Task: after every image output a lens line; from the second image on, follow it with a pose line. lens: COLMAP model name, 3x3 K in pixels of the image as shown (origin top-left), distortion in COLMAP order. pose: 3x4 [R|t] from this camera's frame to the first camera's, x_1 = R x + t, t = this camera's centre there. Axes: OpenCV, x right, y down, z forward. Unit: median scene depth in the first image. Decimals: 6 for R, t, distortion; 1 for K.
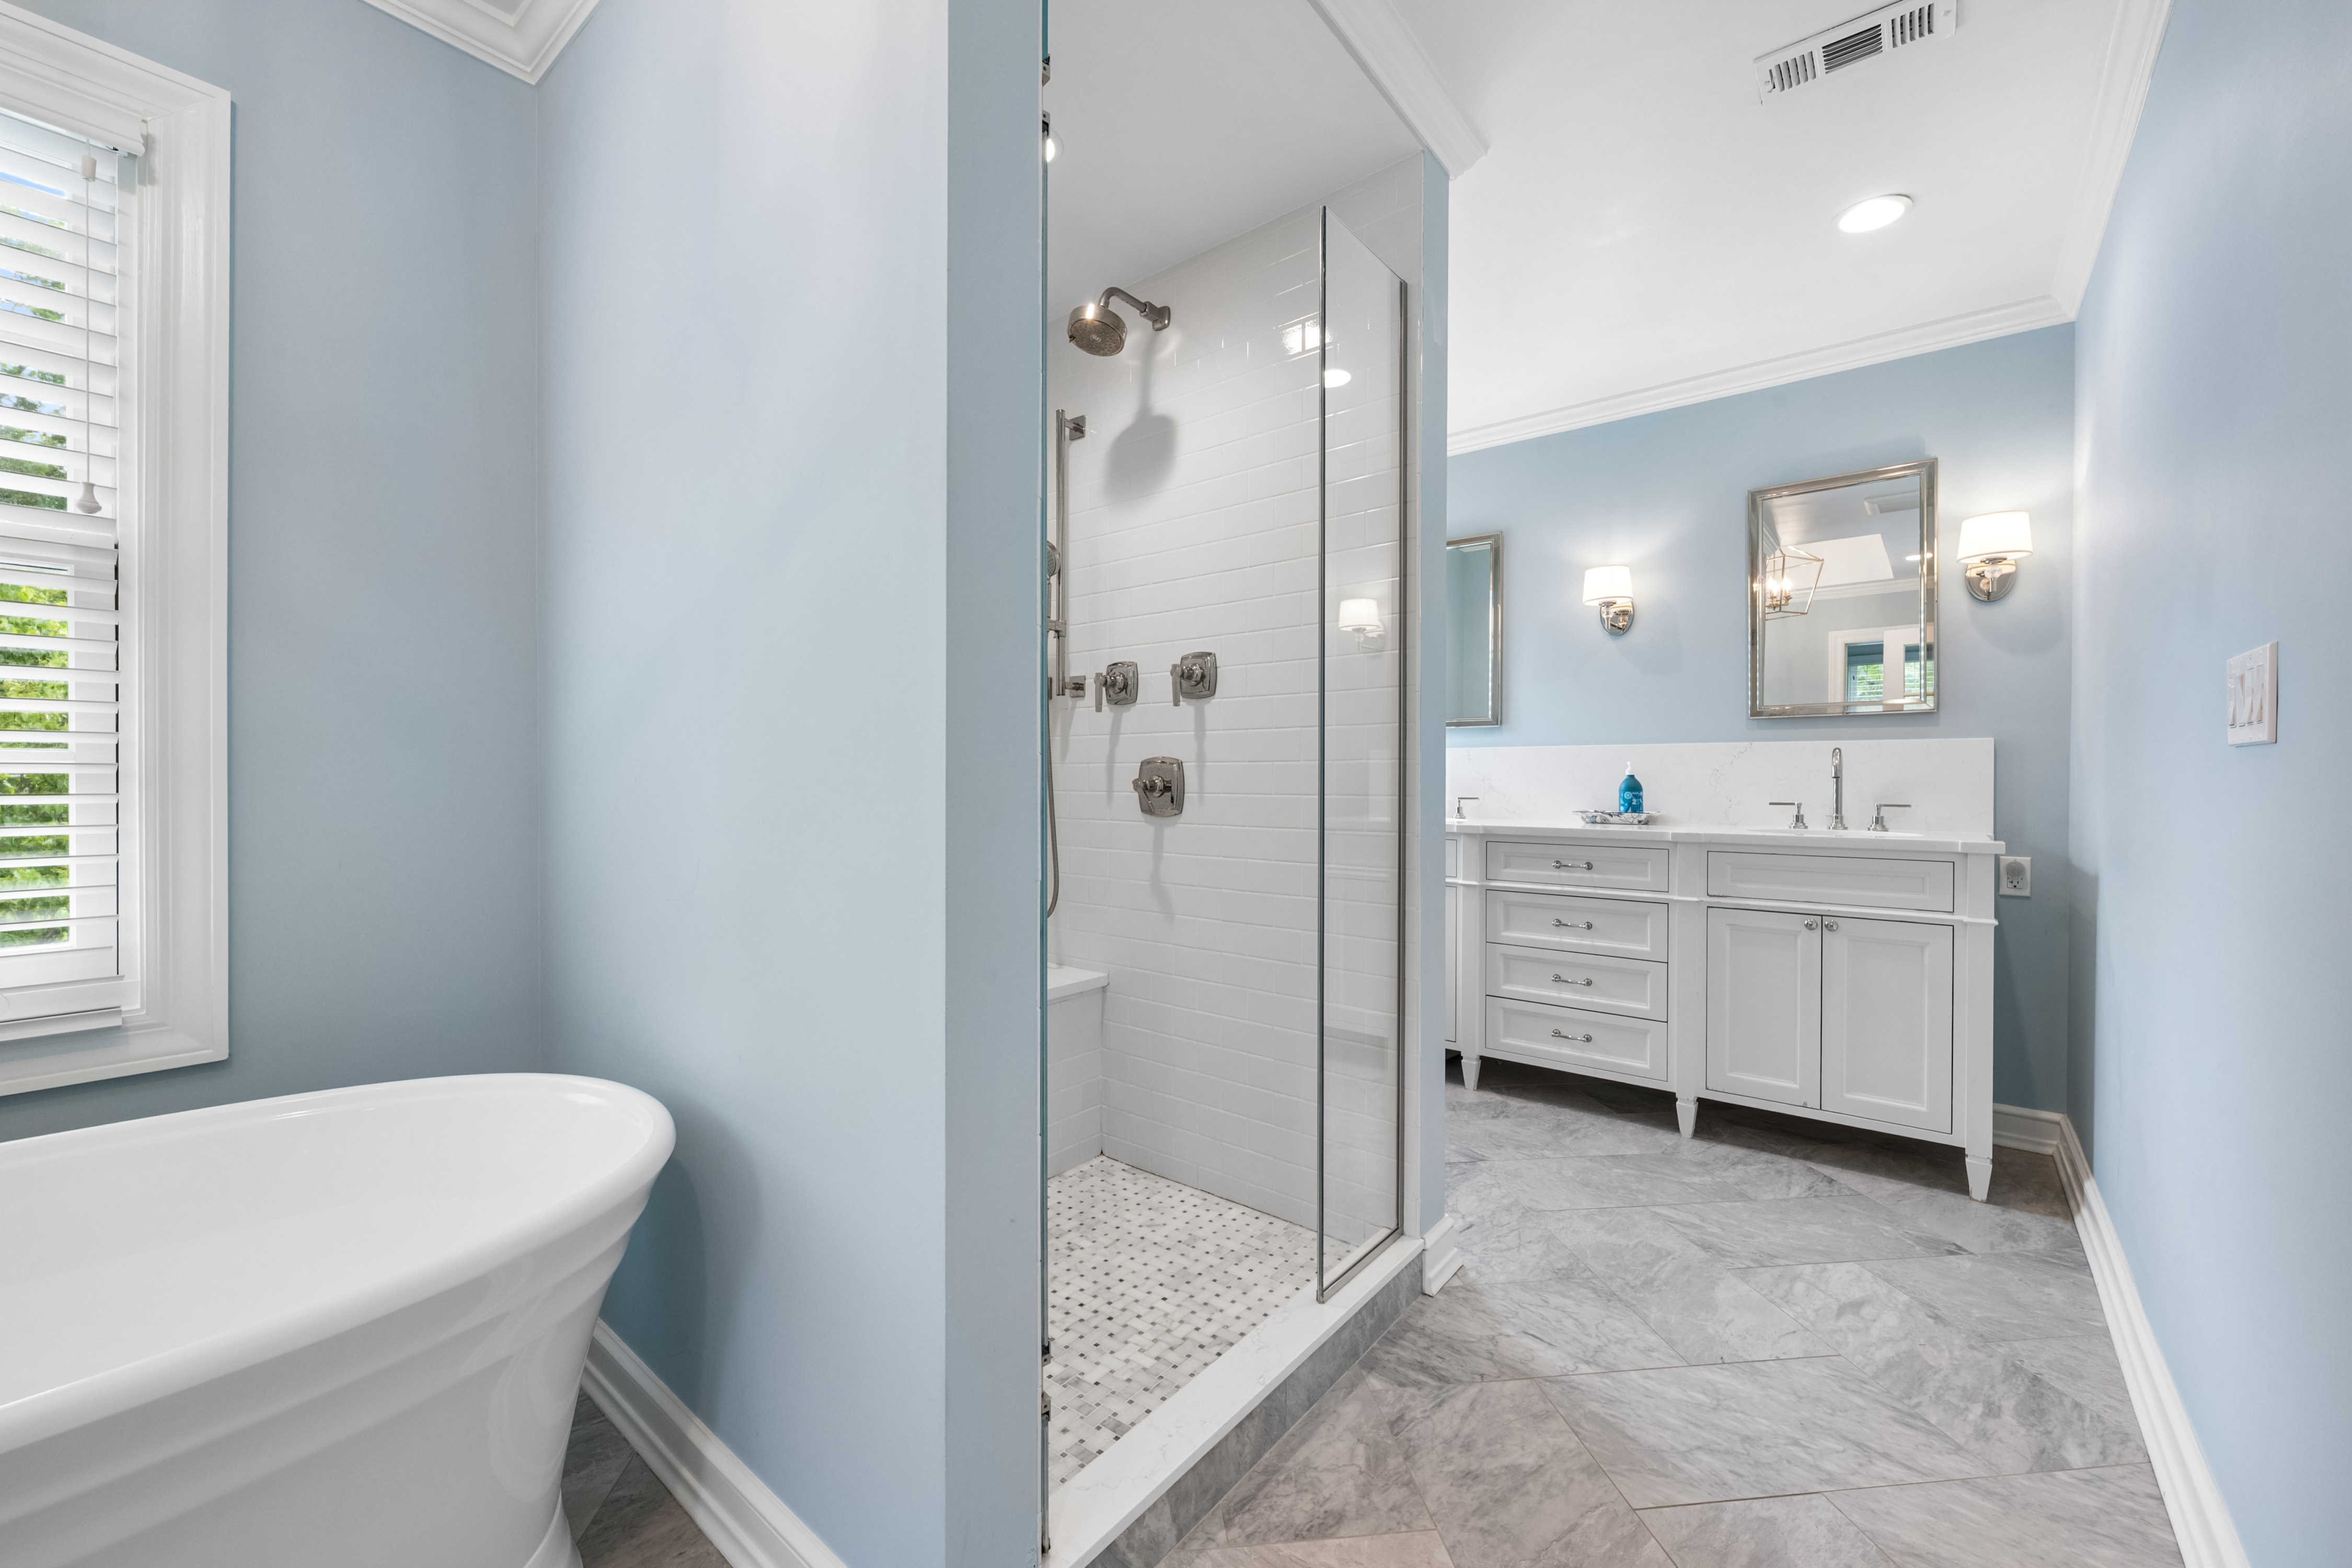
lens RADIAL K [[922.6, 0, 1170.6], [0, 922.6, 784.8], [0, 0, 1]] dist [0.003282, -0.000362]
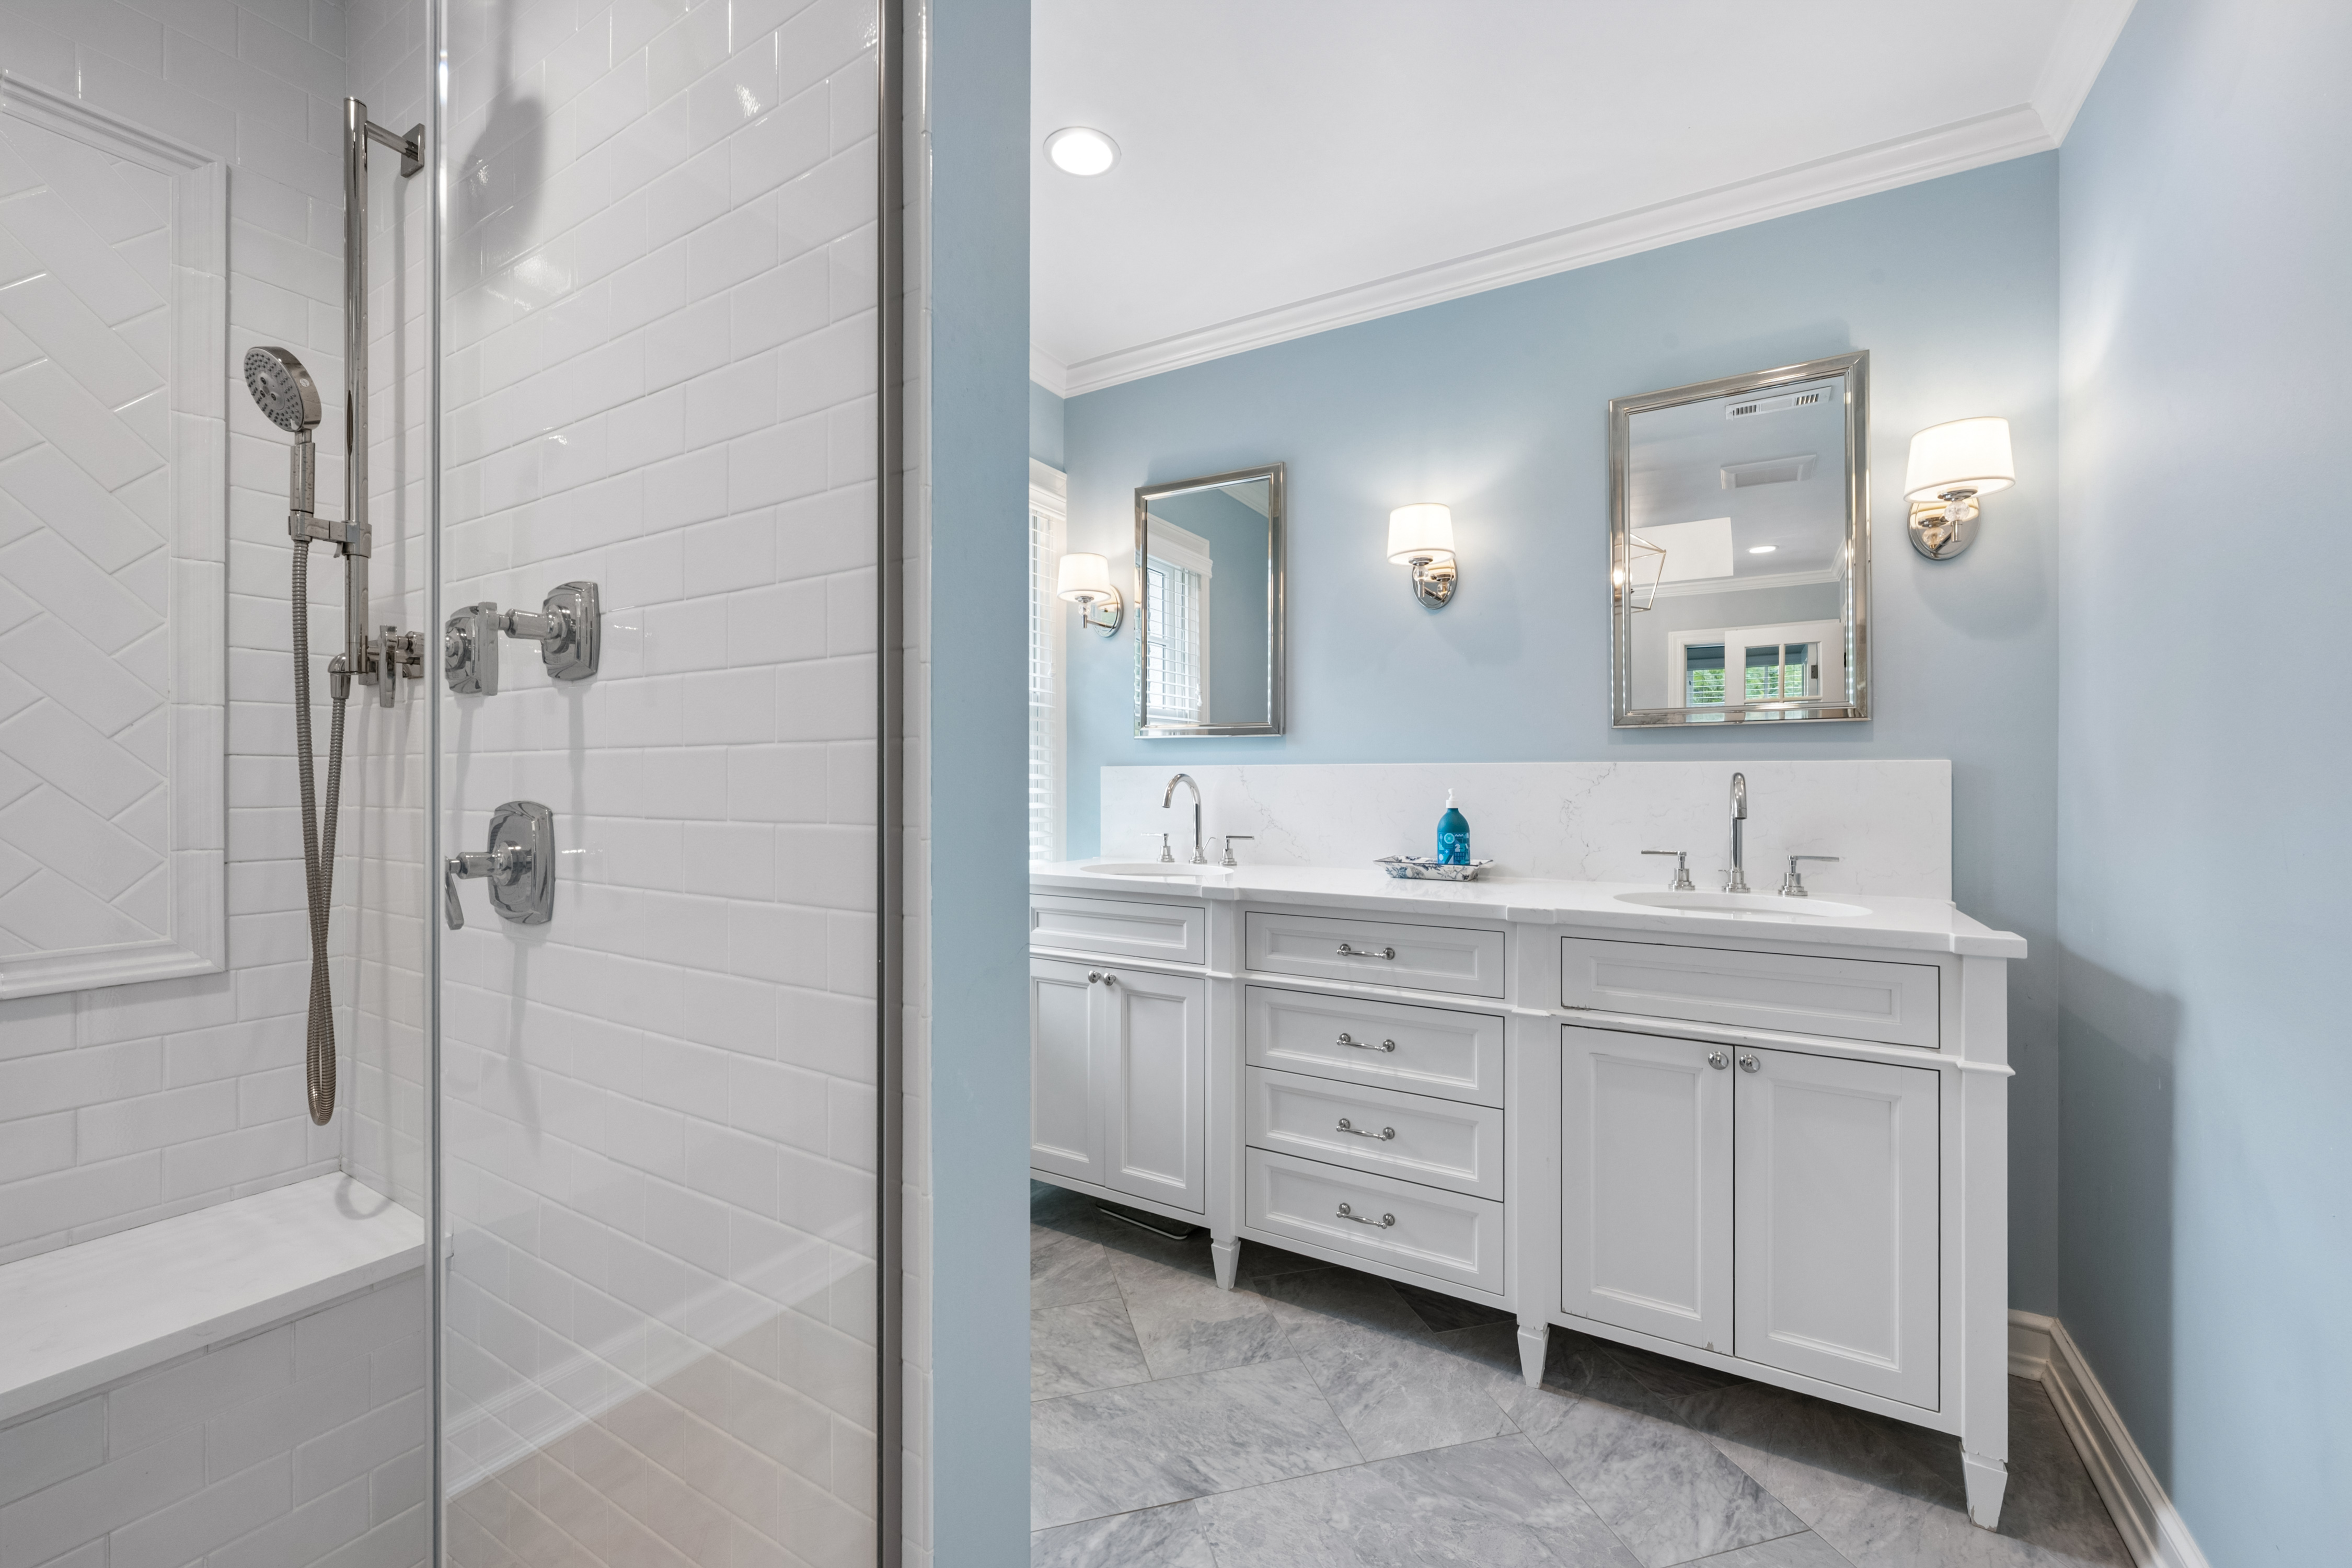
lens RADIAL K [[922.6, 0, 1171.3], [0, 922.6, 781.3], [0, 0, 1]] dist [0.003282, -0.000362]
pose [[0.989212, -0.001259, 0.146488, 0.220248], [0.002196, 0.999978, -0.006234, -0.031649], [-0.146477, 0.006489, 0.989193, 0.405393]]
